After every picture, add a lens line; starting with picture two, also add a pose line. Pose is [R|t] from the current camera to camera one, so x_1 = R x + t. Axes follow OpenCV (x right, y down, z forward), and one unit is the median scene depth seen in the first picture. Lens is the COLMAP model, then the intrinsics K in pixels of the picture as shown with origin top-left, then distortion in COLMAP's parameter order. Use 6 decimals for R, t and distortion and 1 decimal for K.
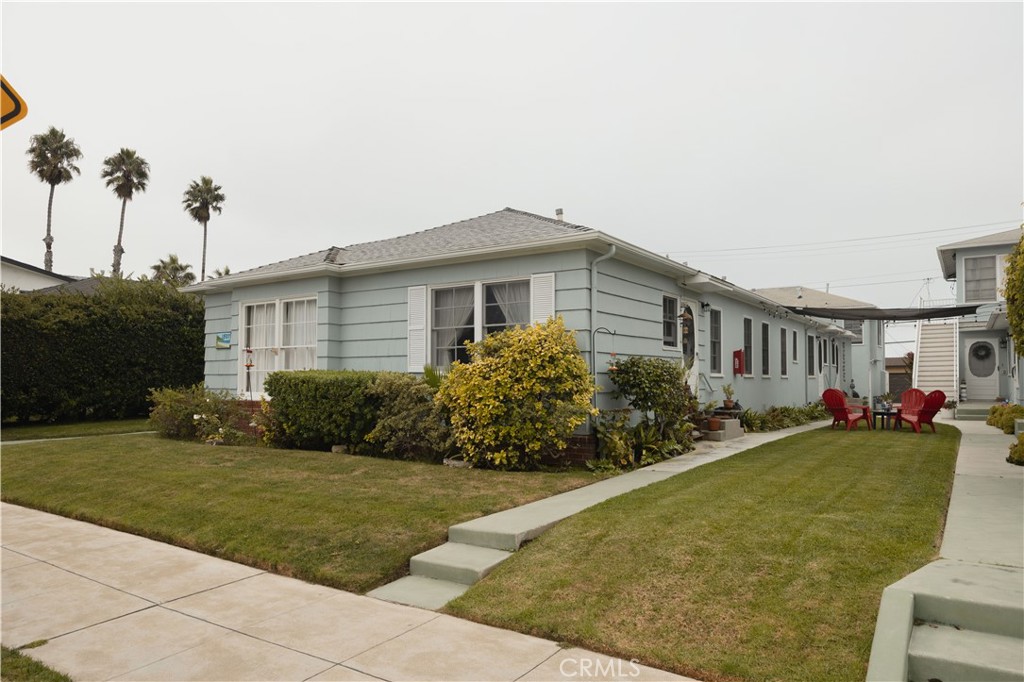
lens RADIAL K [[682.4, 0, 511.5], [0, 682.4, 347.5], [0, 0, 1]] dist [-0.001667, 0.000561]
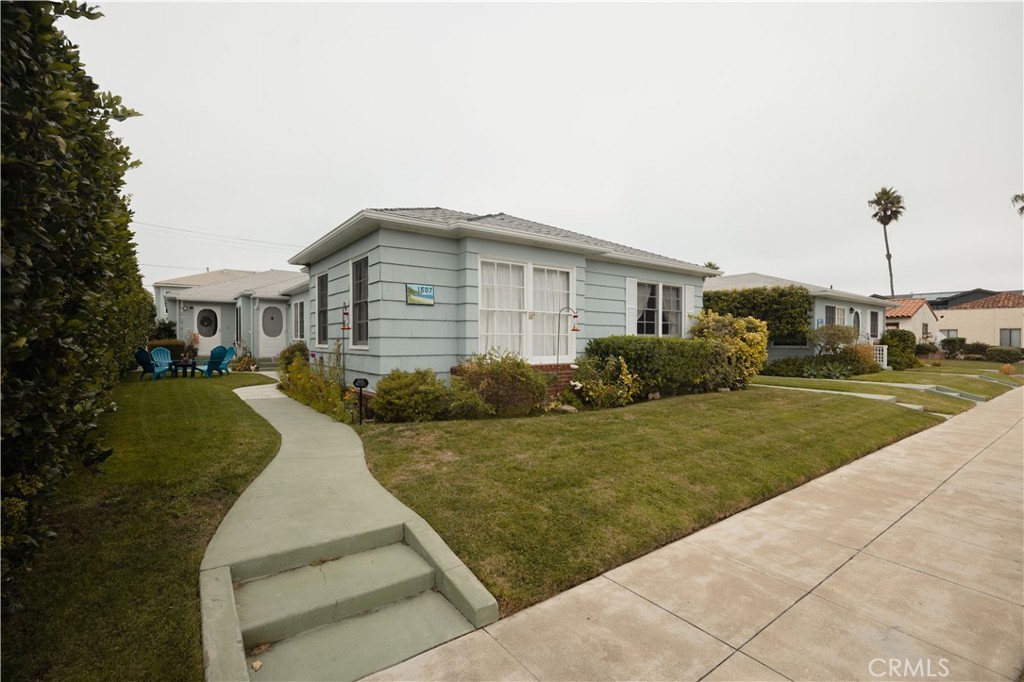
lens RADIAL K [[460.9, 0, 512.0], [0, 460.9, 341.0], [0, 0, 1]] dist [-0.000410, -0.000027]
pose [[0.348213, 0.002315, 0.937413, -1.549867], [-0.047842, 0.998738, 0.015306, 0.053567], [-0.936194, -0.050178, 0.347884, 1.228744]]
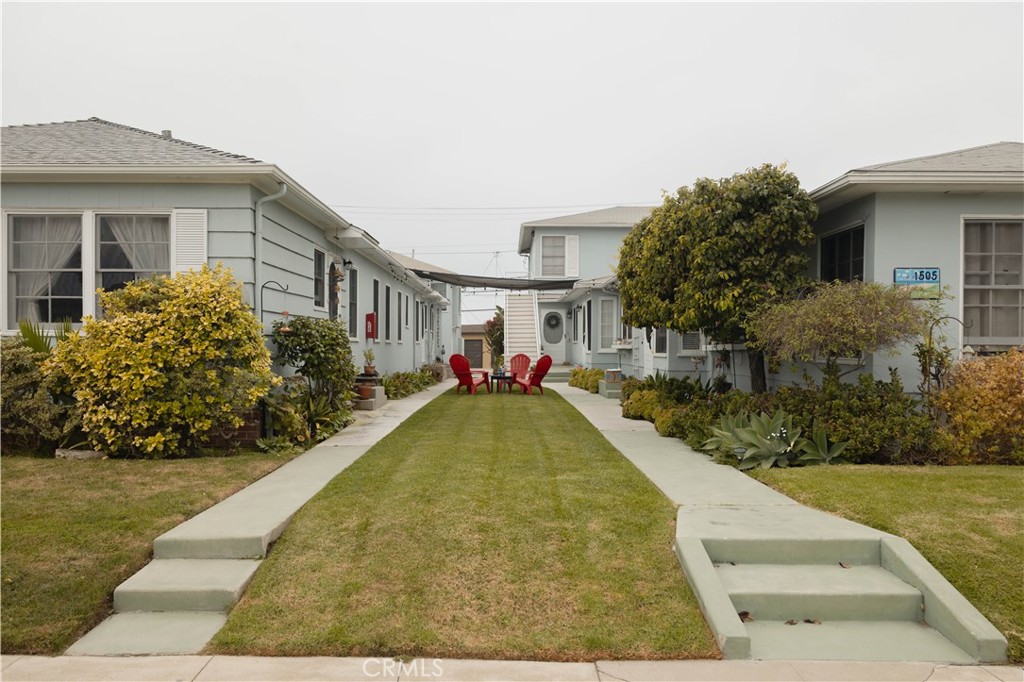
lens RADIAL K [[740.6, 0, 512.0], [0, 740.6, 341.0], [0, 0, 1]] dist [-0.006192, 0.001542]
pose [[0.833820, 0.008882, 0.551965, -0.141197], [-0.032072, 0.998961, 0.032373, 0.006556], [-0.551104, -0.044696, 0.833239, 0.085472]]
